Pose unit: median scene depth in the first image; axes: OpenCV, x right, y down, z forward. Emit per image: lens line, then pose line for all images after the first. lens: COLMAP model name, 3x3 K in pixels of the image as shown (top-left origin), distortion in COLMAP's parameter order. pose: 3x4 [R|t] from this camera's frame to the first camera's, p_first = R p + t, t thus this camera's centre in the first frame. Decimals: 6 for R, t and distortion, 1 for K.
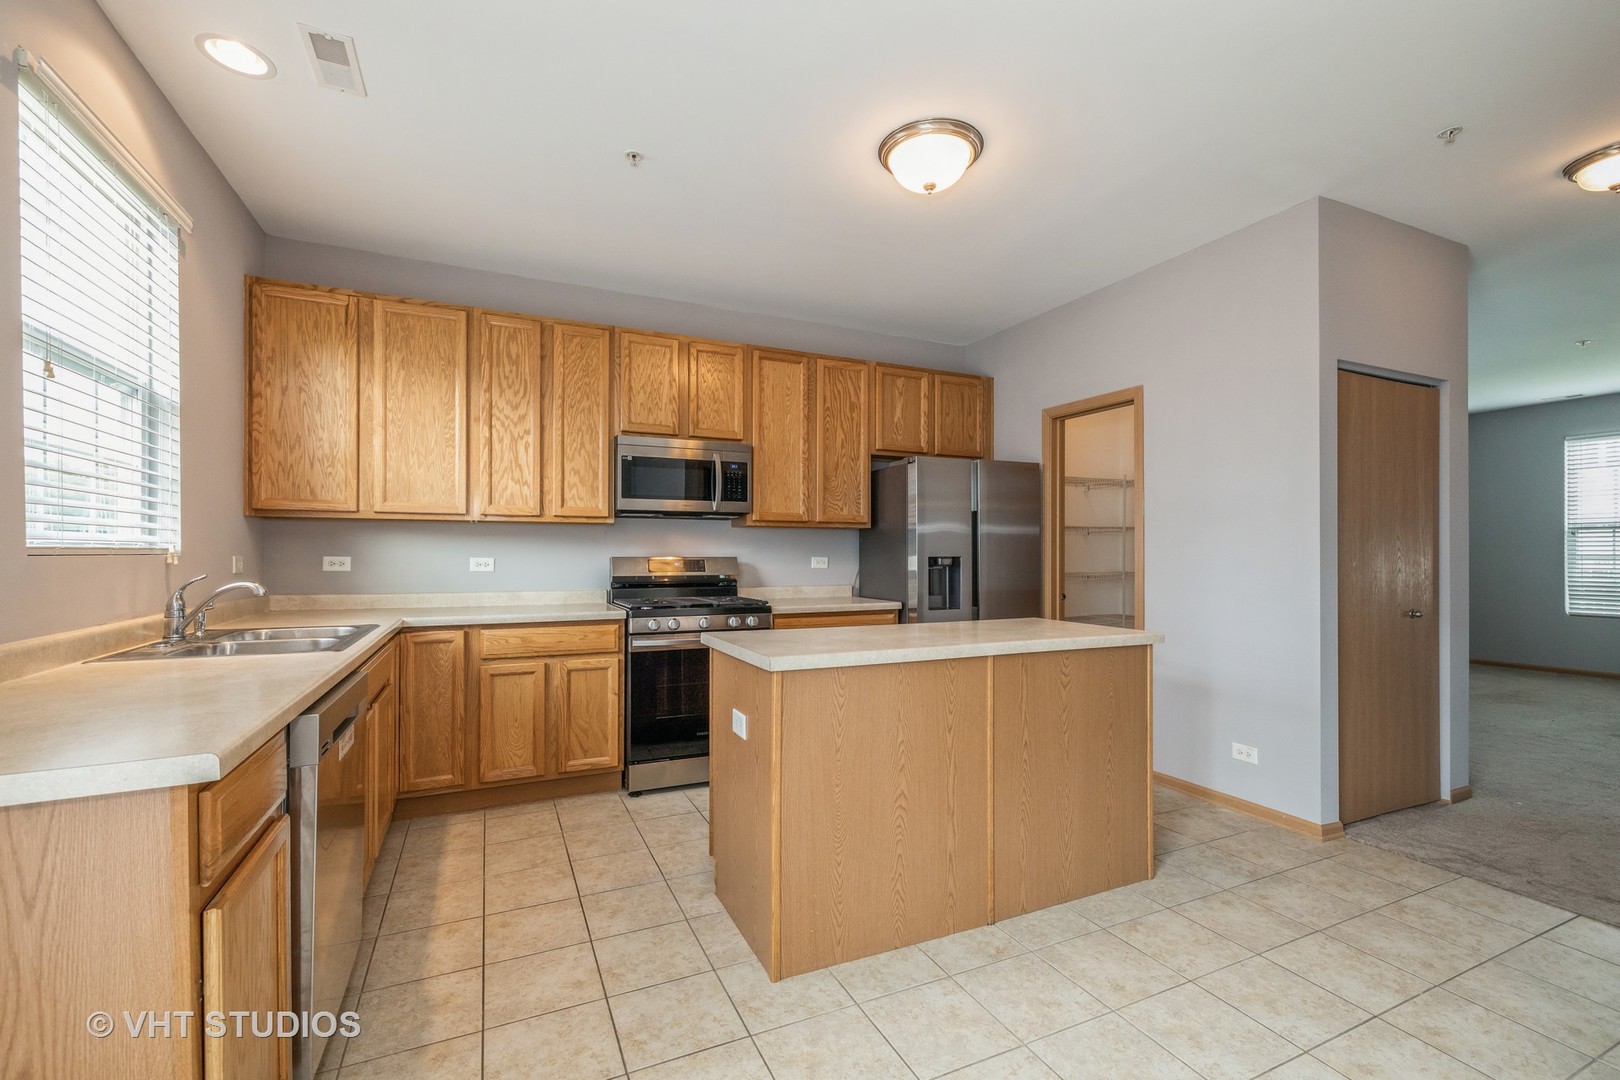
lens RADIAL K [[688.5, 0, 810.9], [0, 688.5, 548.2], [0, 0, 1]] dist [0.001430, 0.000831]
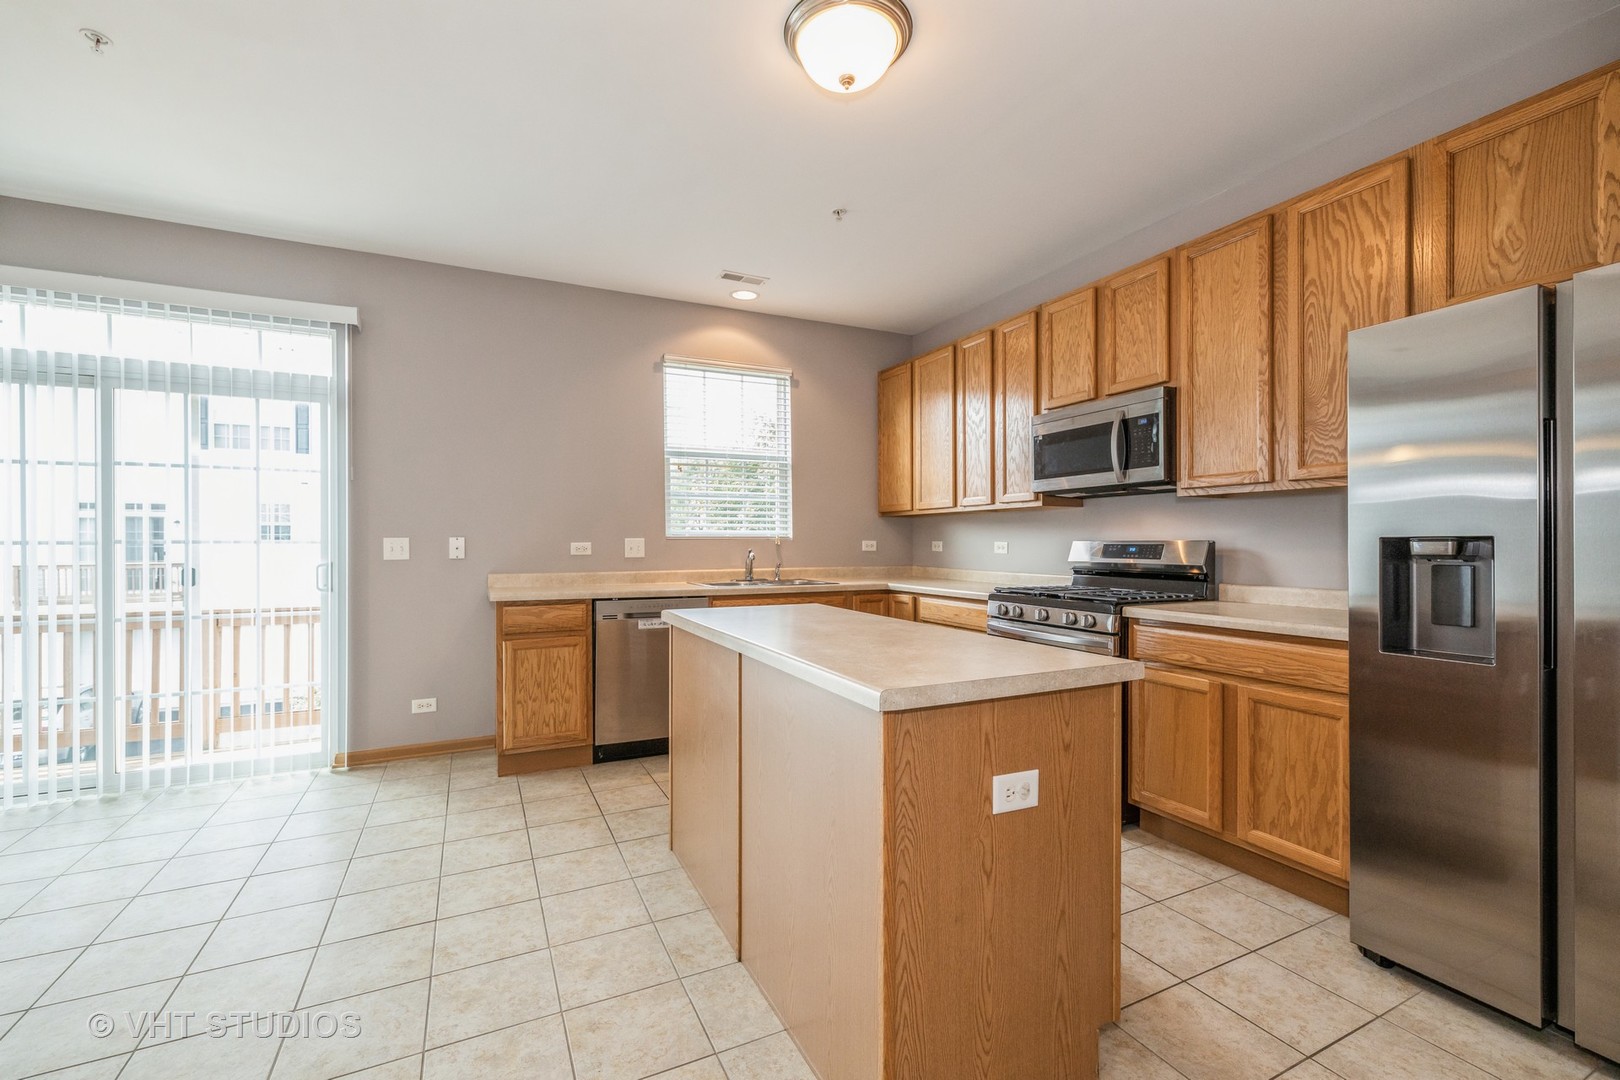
lens RADIAL K [[688.5, 0, 810.6], [0, 688.5, 542.0], [0, 0, 1]] dist [0.001430, 0.000831]
pose [[0.020923, -0.004197, -0.999772, 0.727041], [0.008236, 0.999958, -0.004026, 0.017051], [0.999747, -0.008150, 0.020956, 0.691710]]
